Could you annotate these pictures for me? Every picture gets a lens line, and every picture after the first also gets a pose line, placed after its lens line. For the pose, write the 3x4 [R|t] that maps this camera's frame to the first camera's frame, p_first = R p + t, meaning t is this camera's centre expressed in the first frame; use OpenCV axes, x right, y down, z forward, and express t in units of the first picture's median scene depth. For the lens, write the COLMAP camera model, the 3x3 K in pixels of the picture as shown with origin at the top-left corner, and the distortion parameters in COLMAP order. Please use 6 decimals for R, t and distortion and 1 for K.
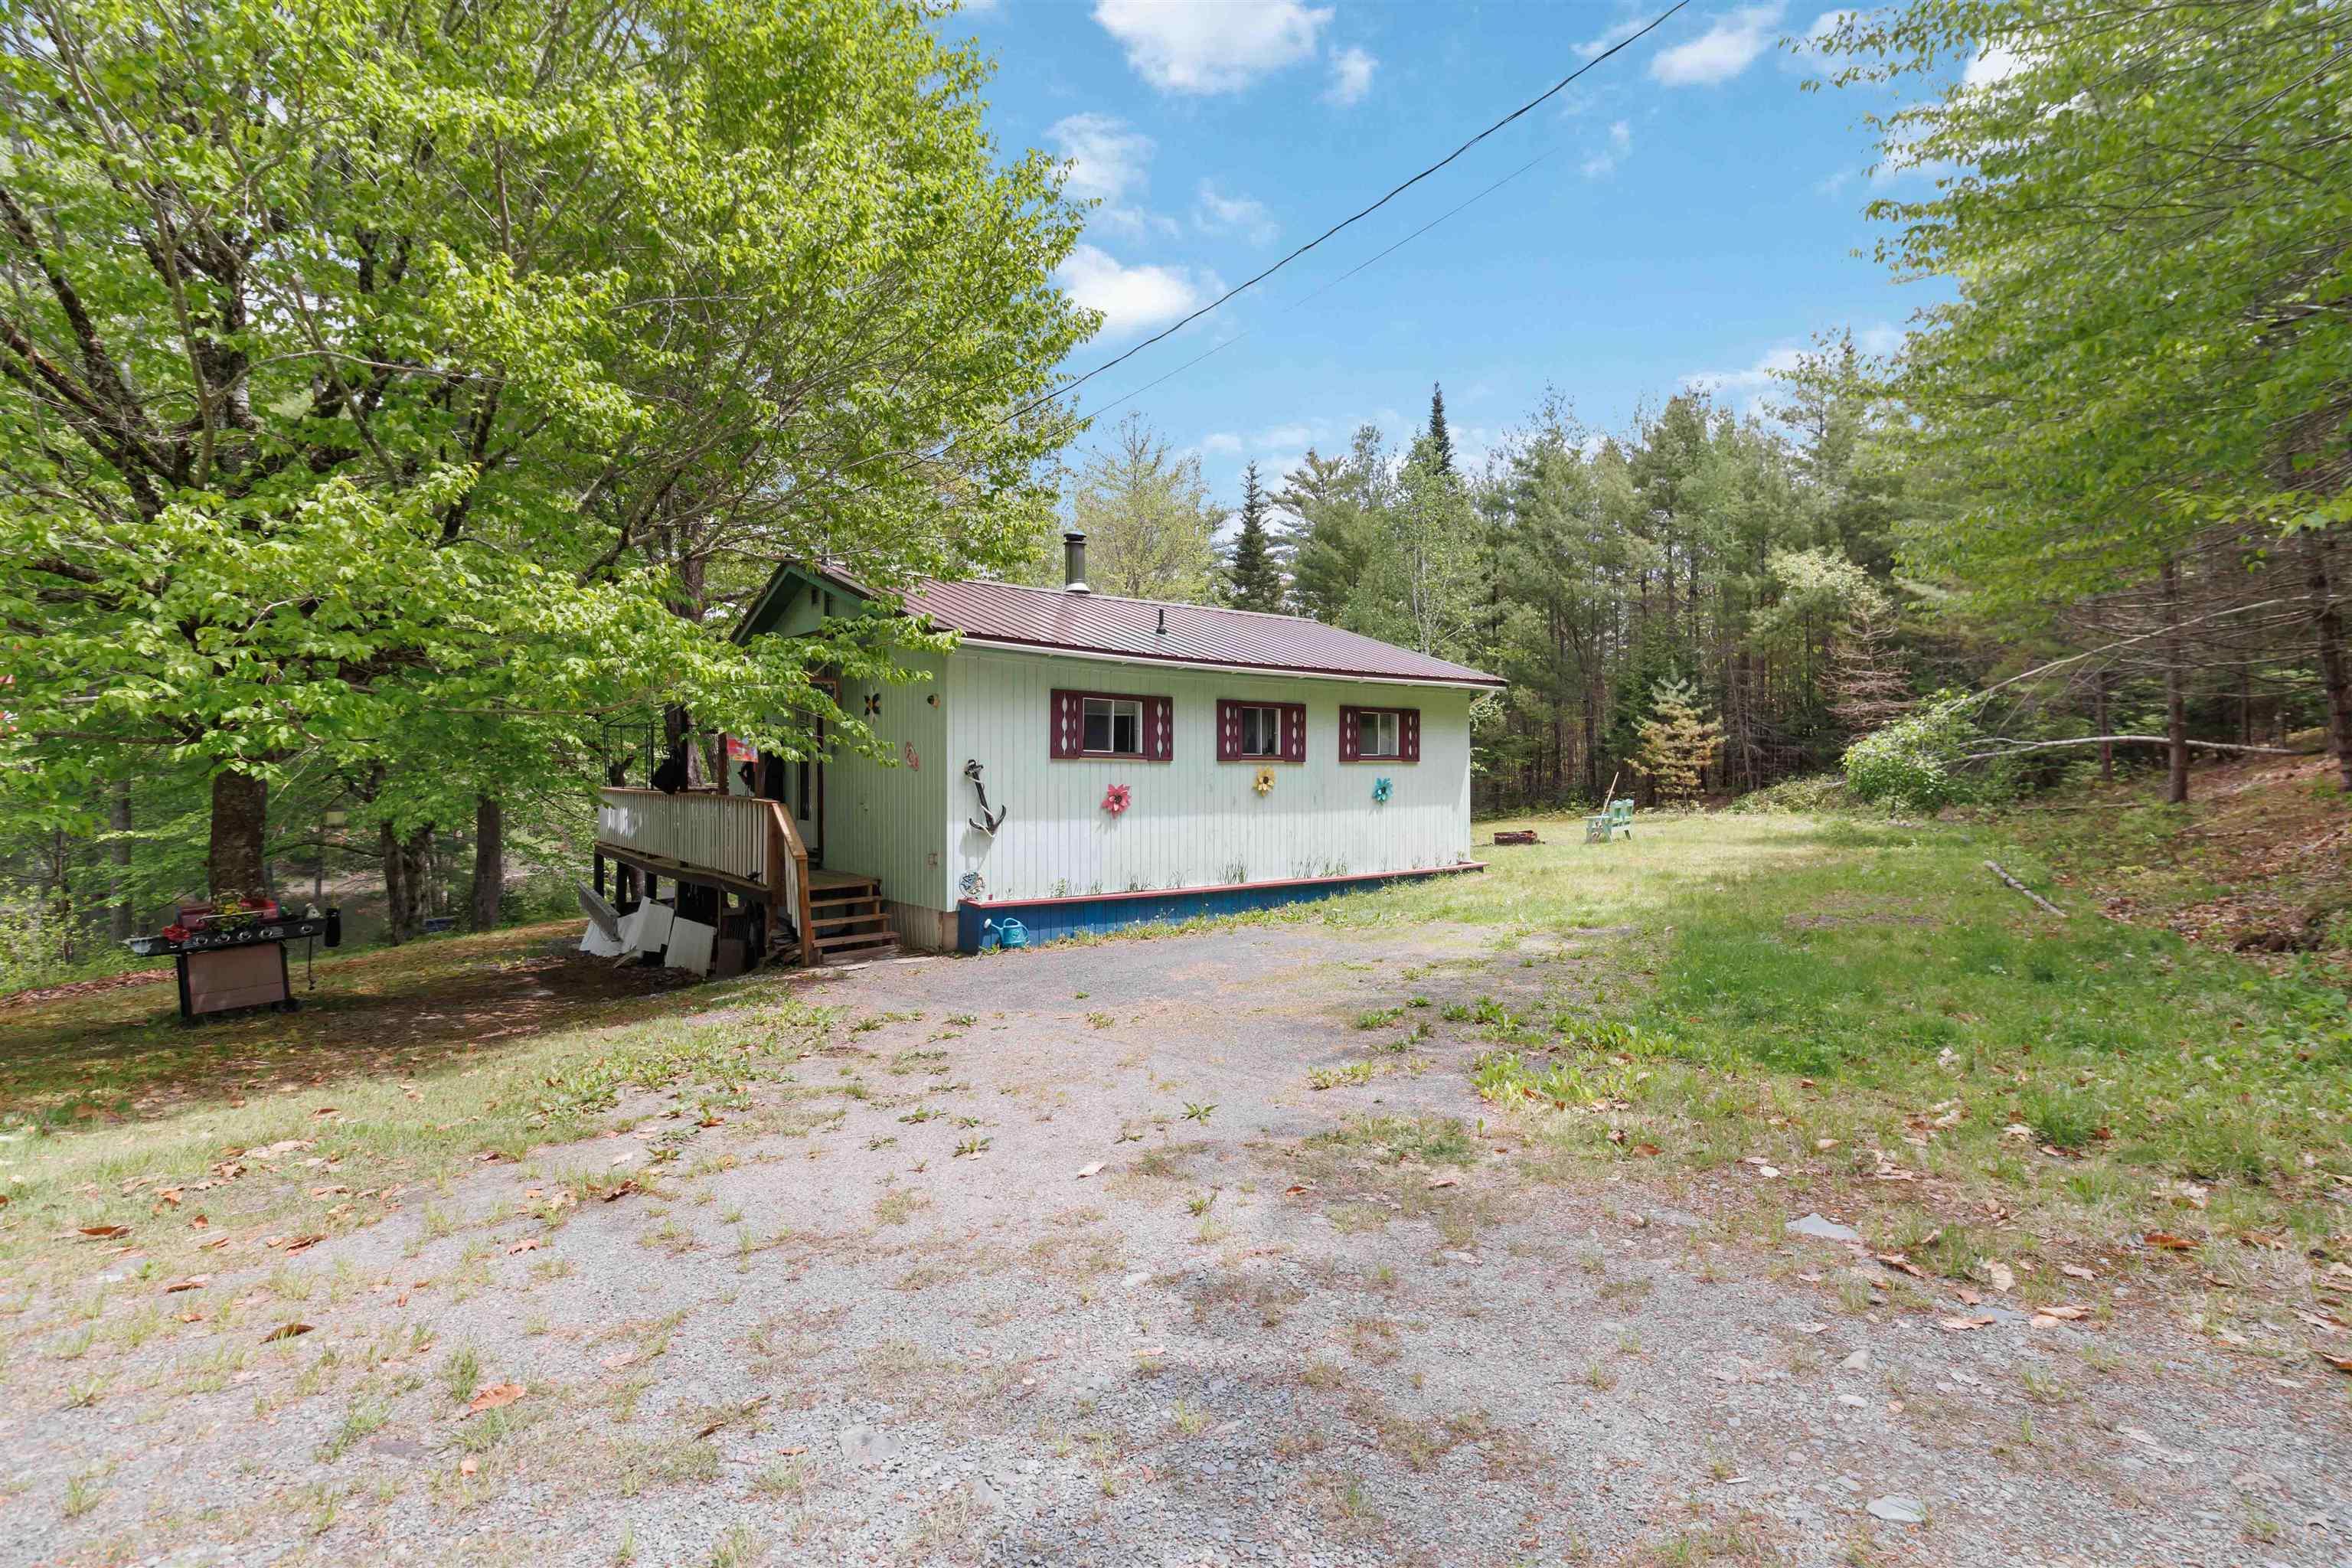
lens RADIAL K [[1076.7, 0, 1175.6], [0, 1076.7, 783.3], [0, 0, 1]] dist [-0.005604, -0.000242]
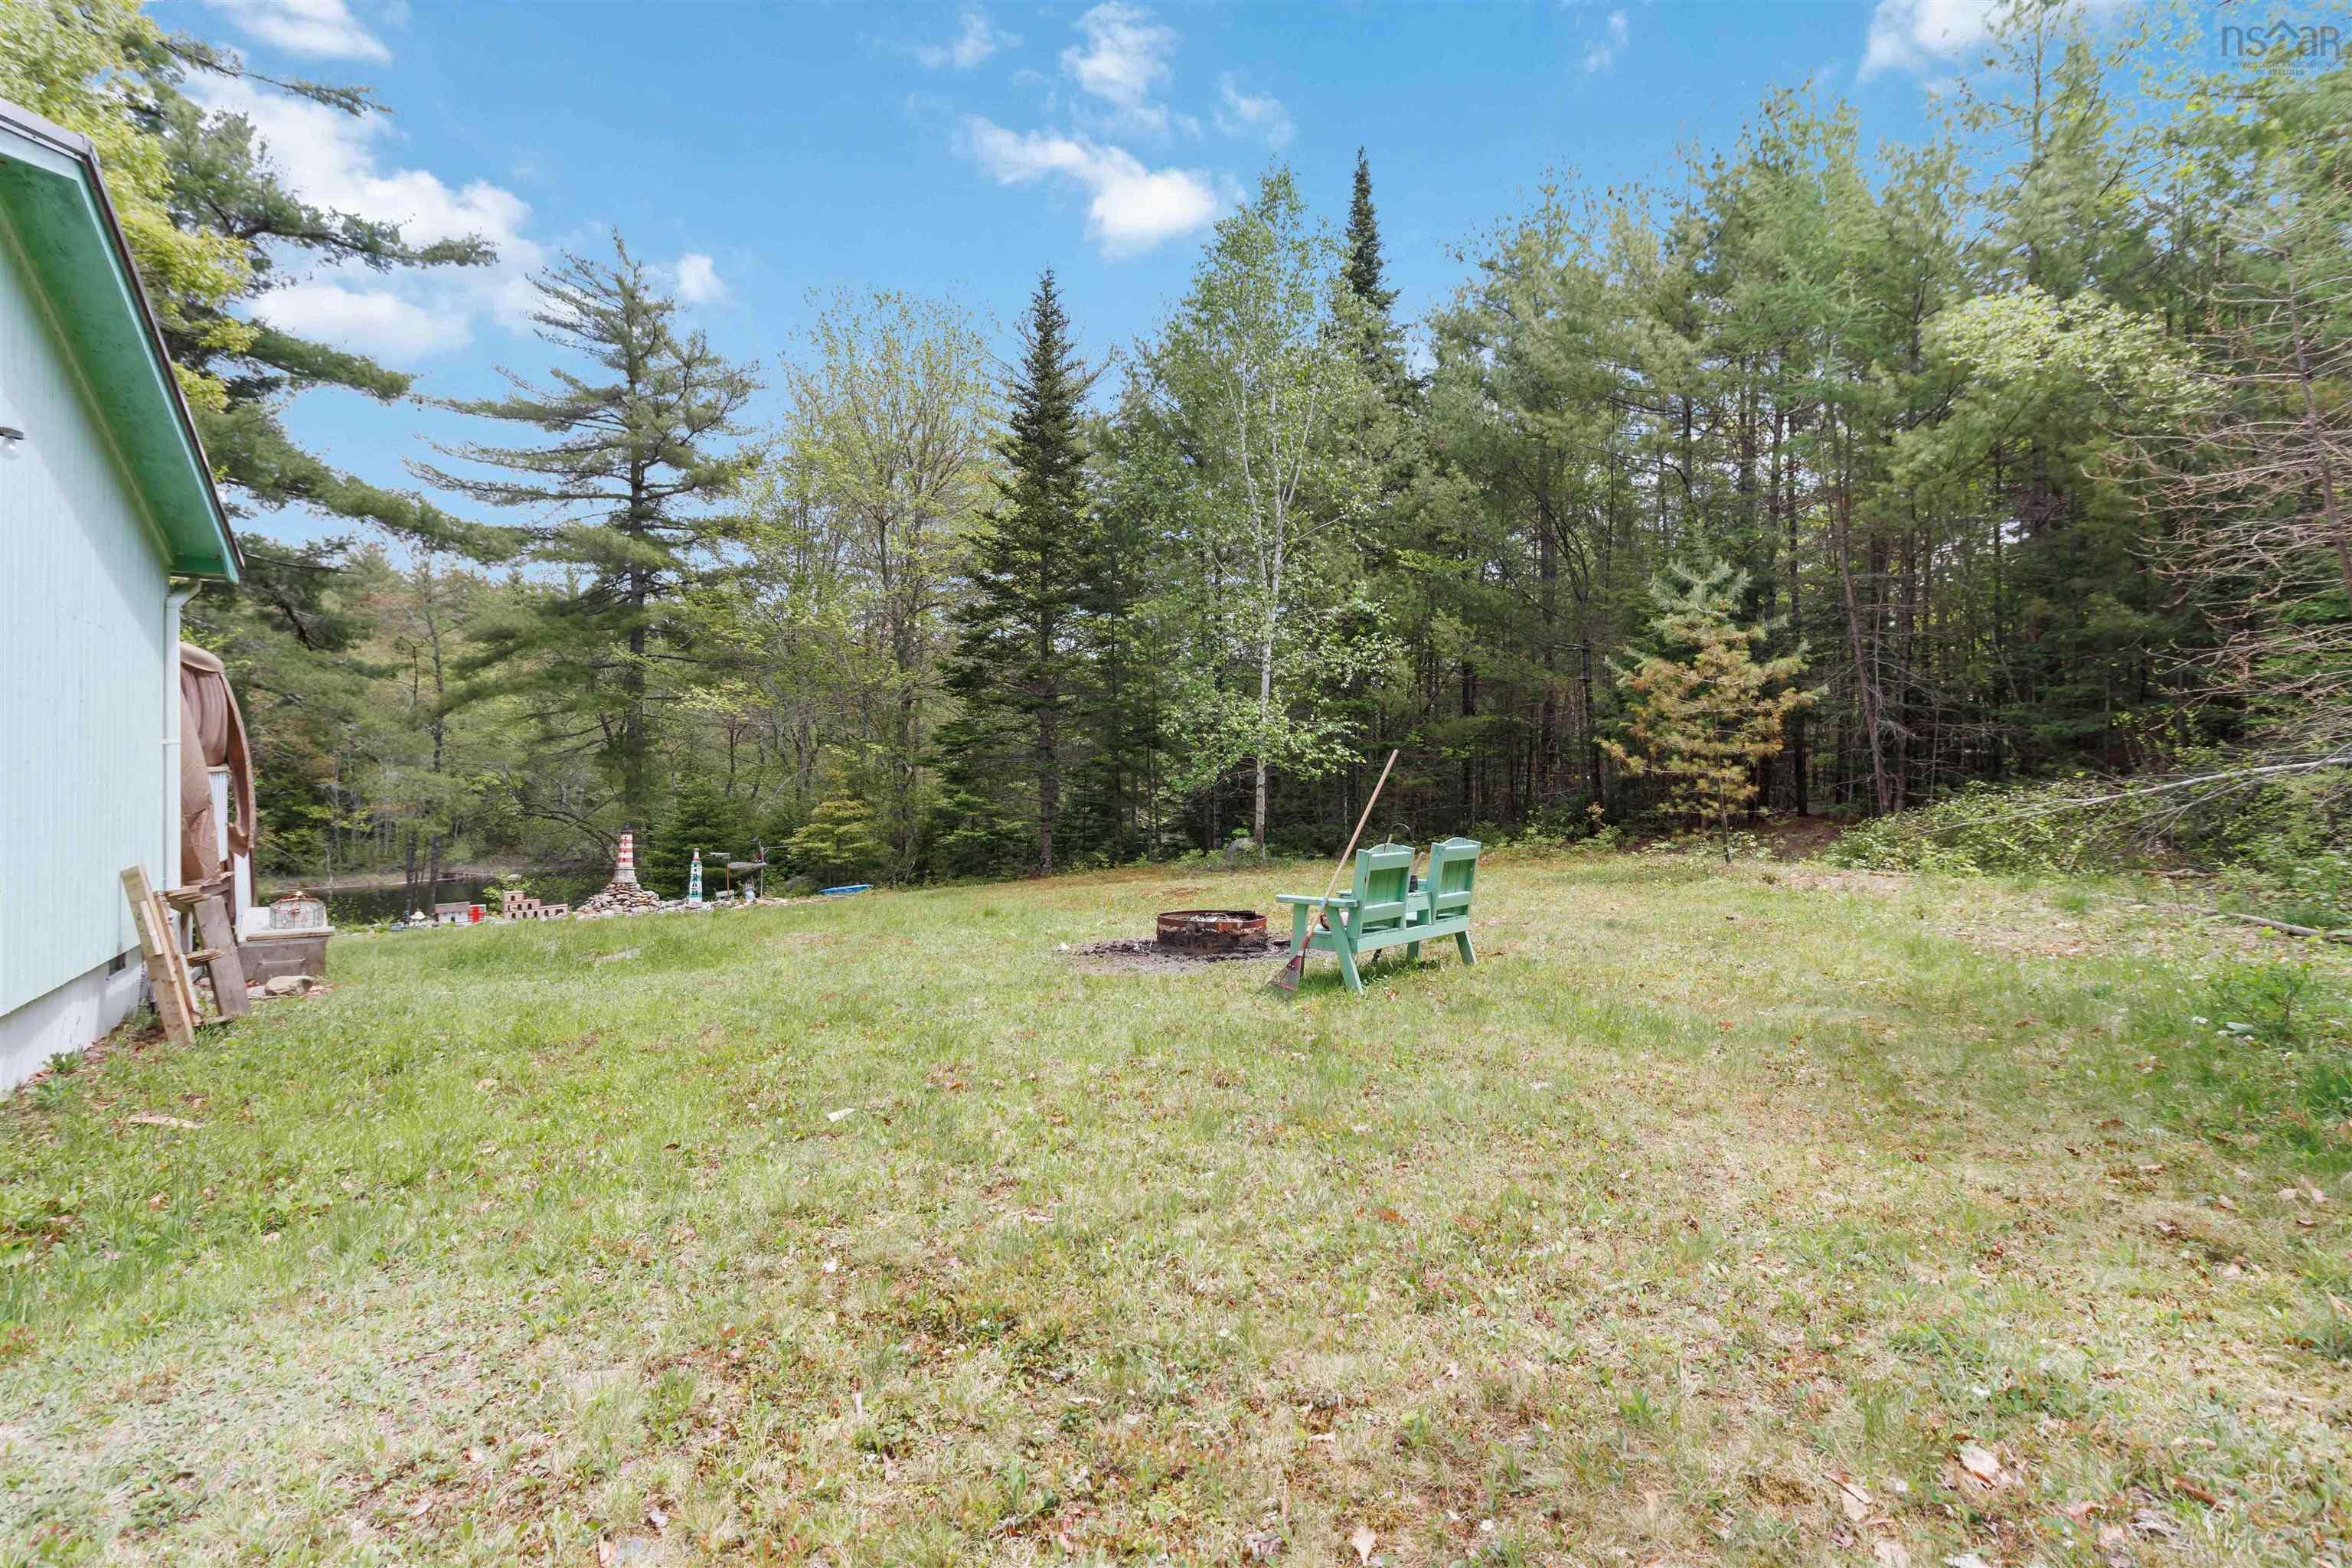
lens RADIAL K [[1076.7, 0, 1176.1], [0, 1076.7, 779.8], [0, 0, 1]] dist [-0.005604, -0.000242]
pose [[0.994540, 0.013997, -0.103411, 0.291741], [-0.014816, 0.999865, -0.007157, 0.000713], [0.103297, 0.008650, 0.994613, 0.528435]]
